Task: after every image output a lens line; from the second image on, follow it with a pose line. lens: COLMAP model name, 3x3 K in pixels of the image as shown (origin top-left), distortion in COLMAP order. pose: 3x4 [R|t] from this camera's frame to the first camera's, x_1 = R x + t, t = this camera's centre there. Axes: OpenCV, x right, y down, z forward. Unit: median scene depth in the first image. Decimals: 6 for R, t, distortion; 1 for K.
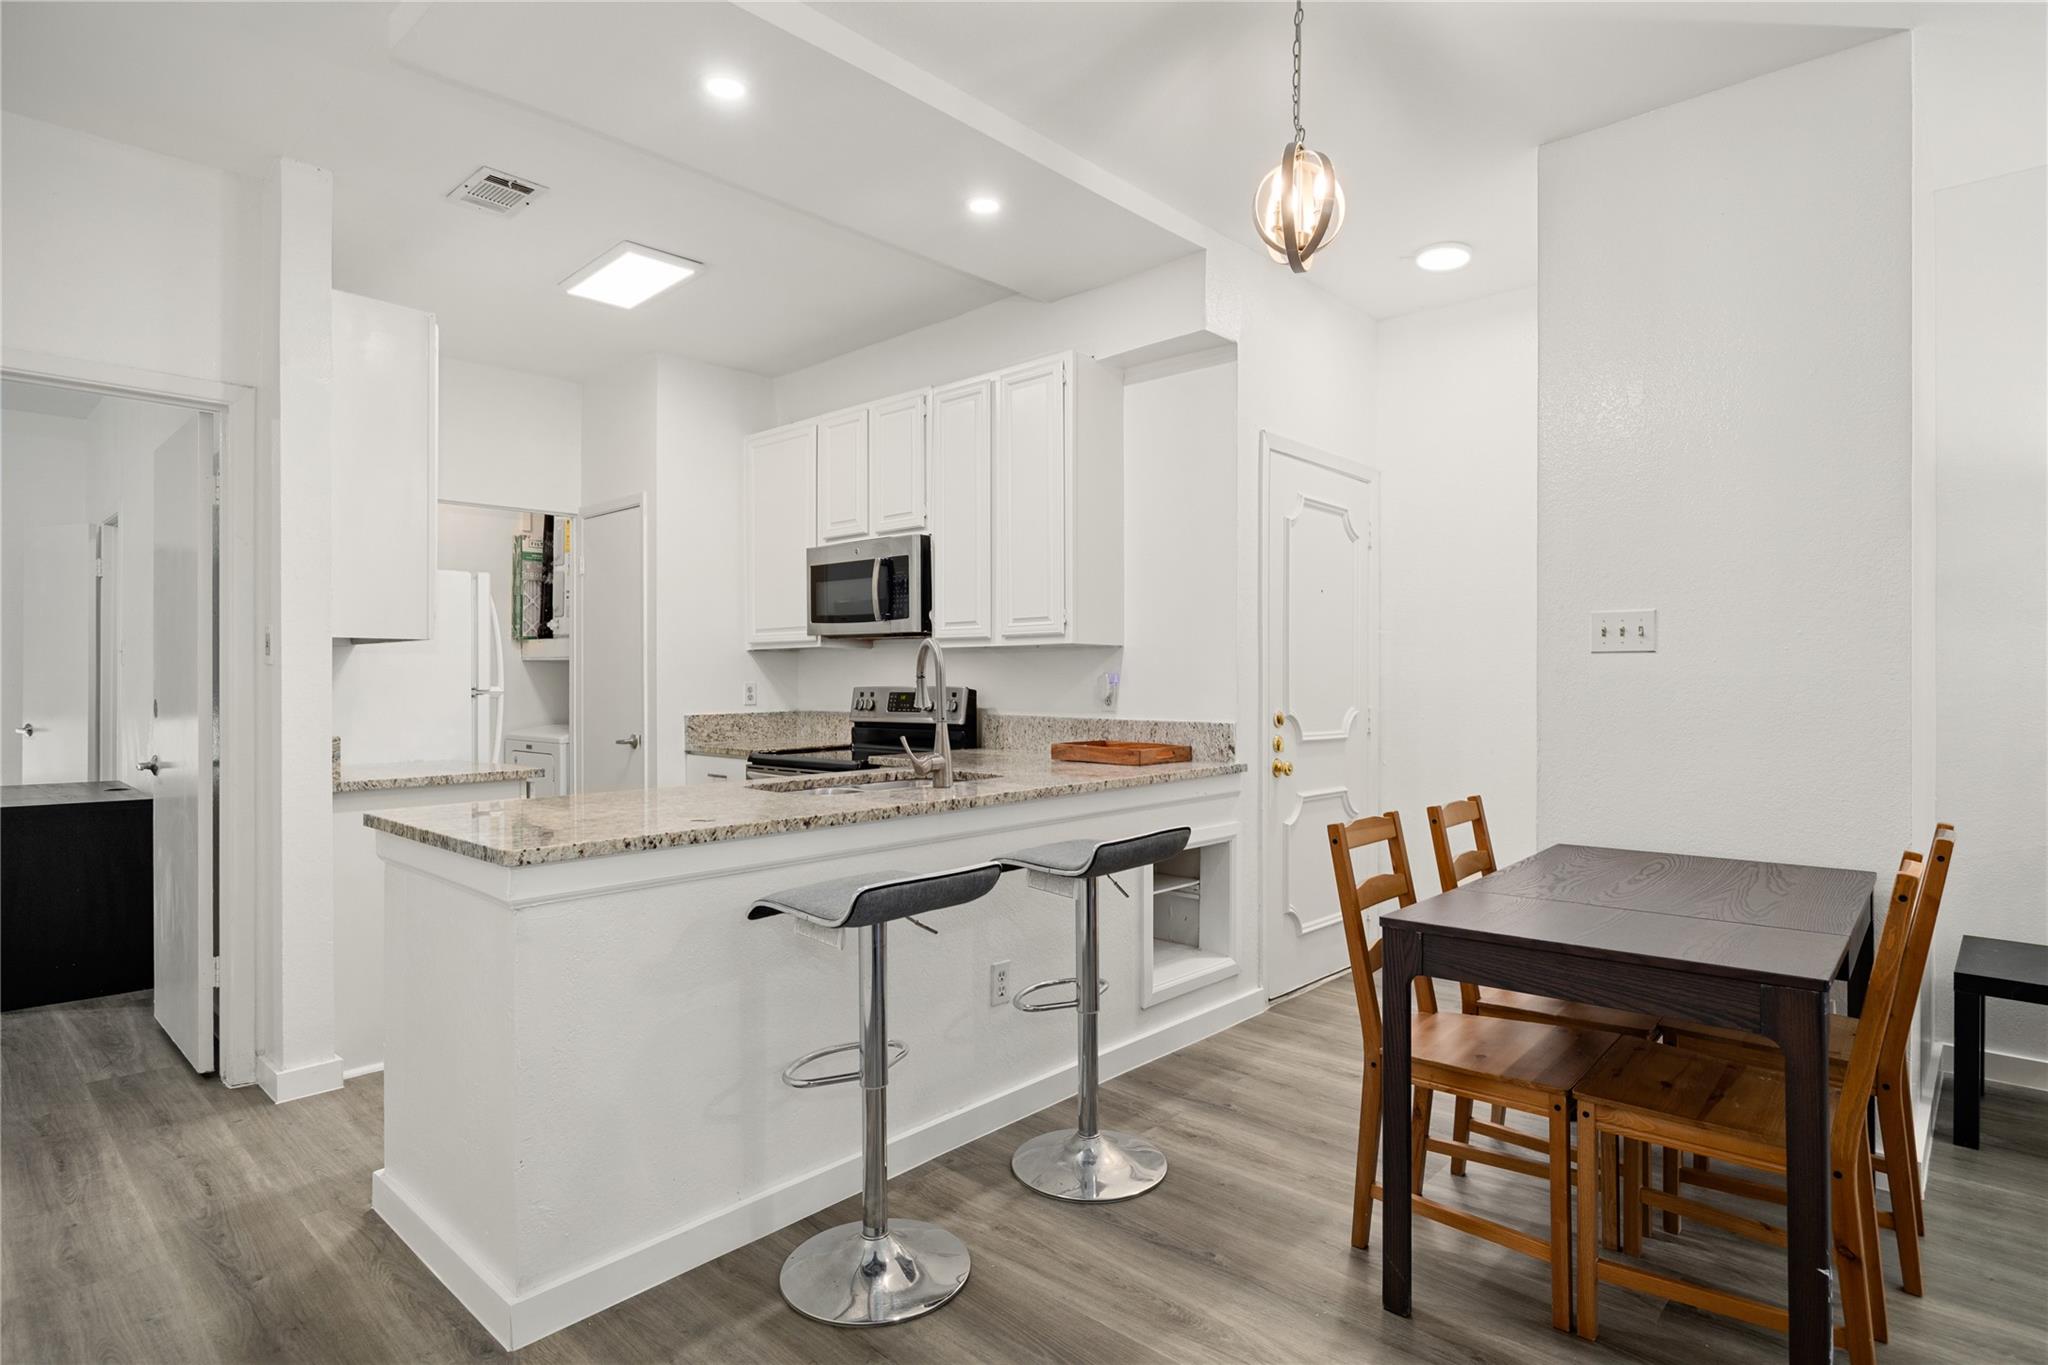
lens RADIAL K [[1061.5, 0, 1027.2], [0, 1061.5, 676.6], [0, 0, 1]] dist [0.013899, 0.002794]
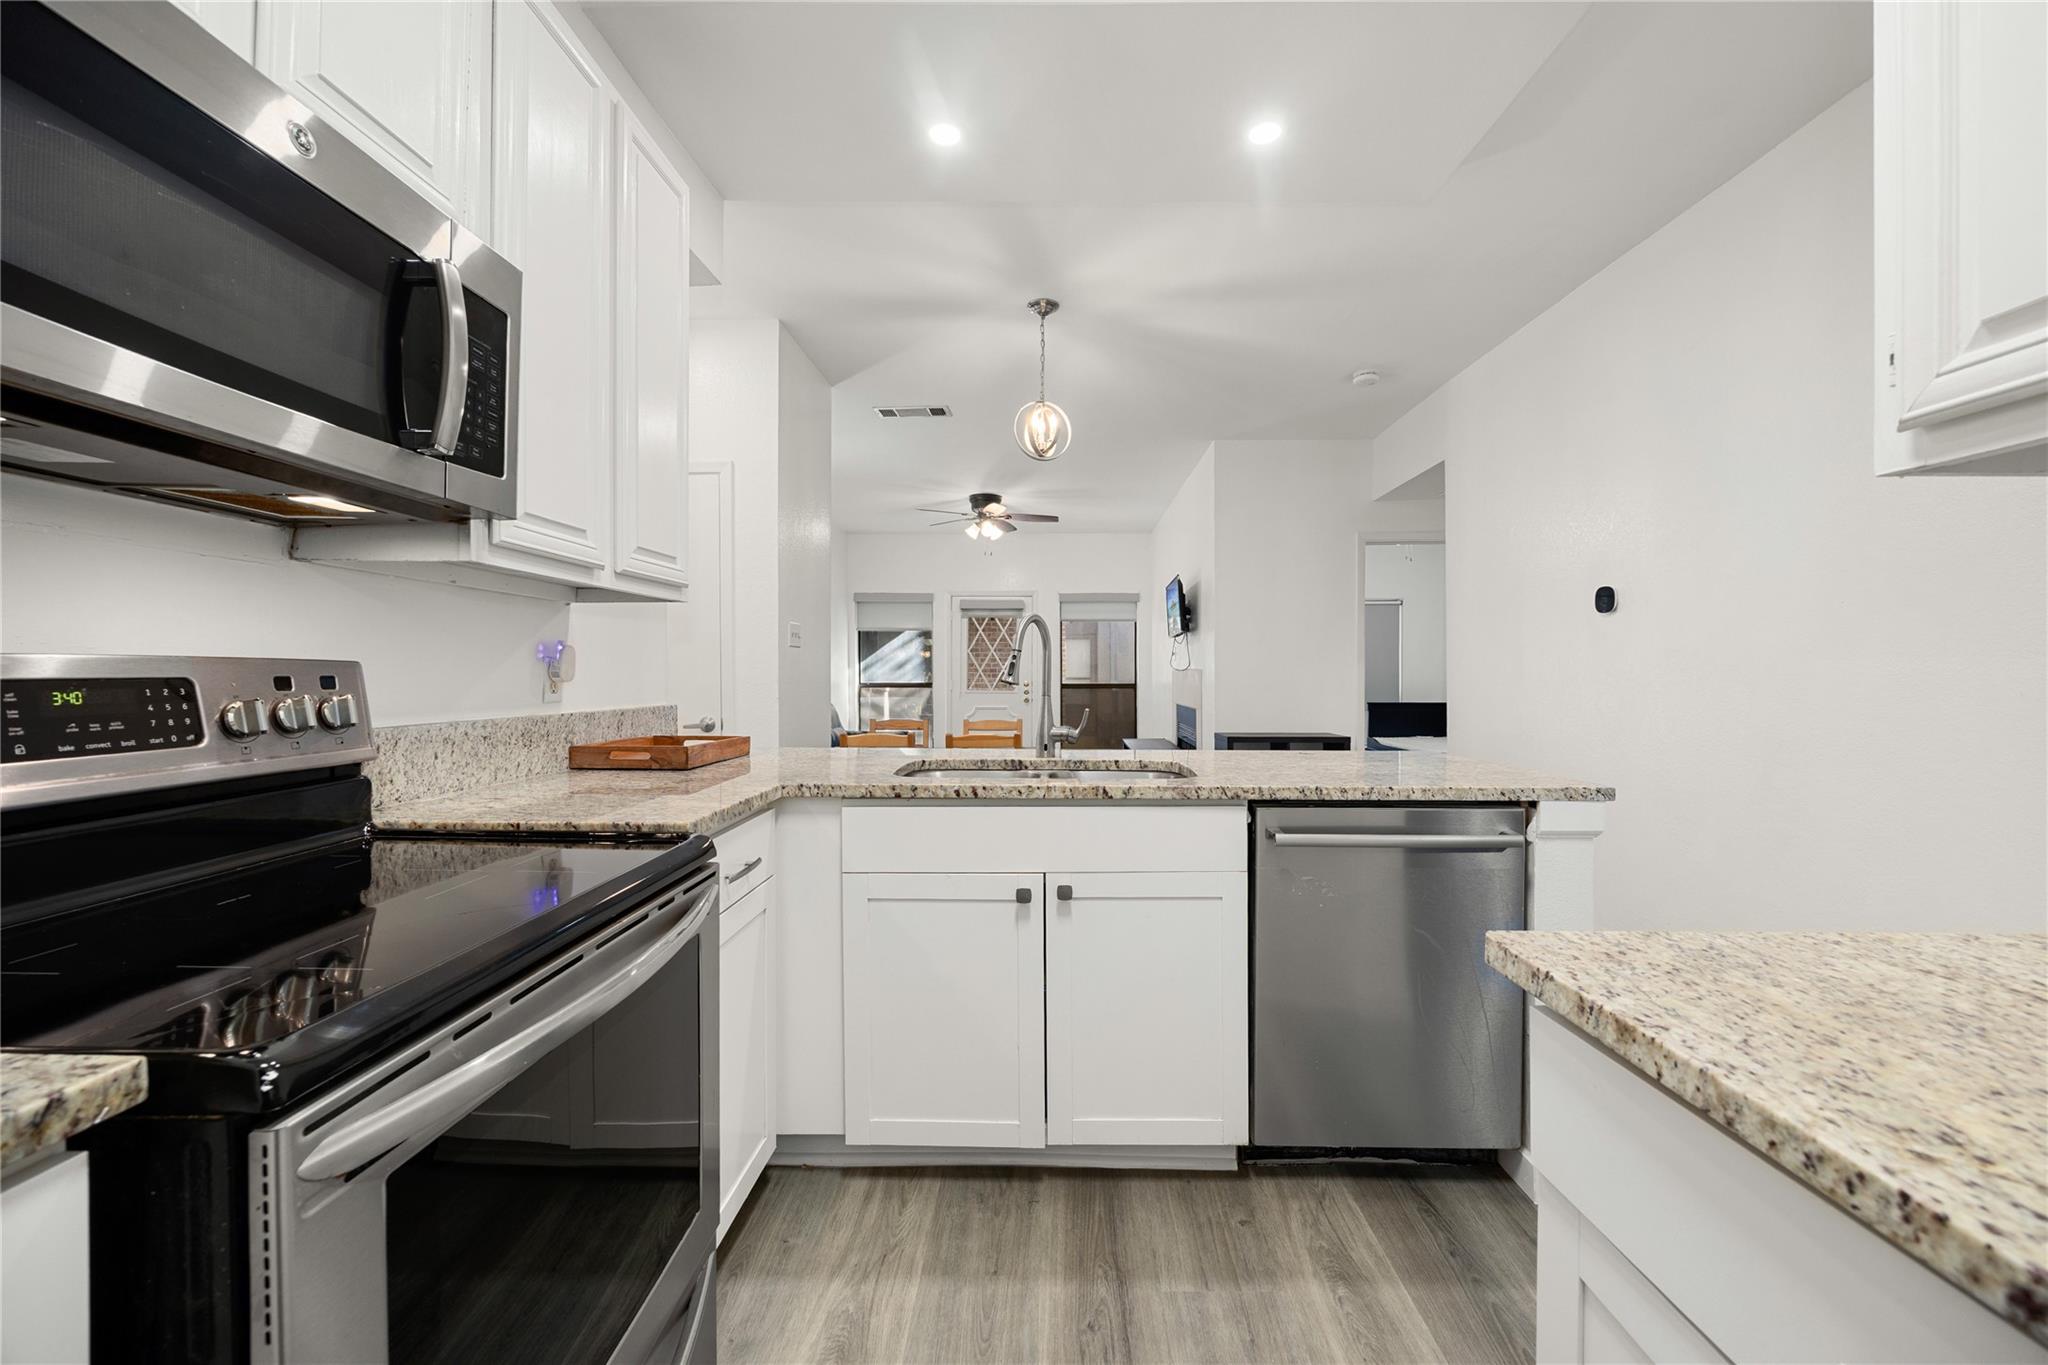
lens RADIAL K [[791.8, 0, 1037.4], [0, 791.8, 675.2], [0, 0, 1]] dist [-0.002220, -0.000299]
pose [[-0.668765, 0.000179, 0.743474, -0.443339], [0.001326, 0.999999, 0.000952, 0.015285], [-0.743473, 0.001622, -0.668764, 1.031643]]
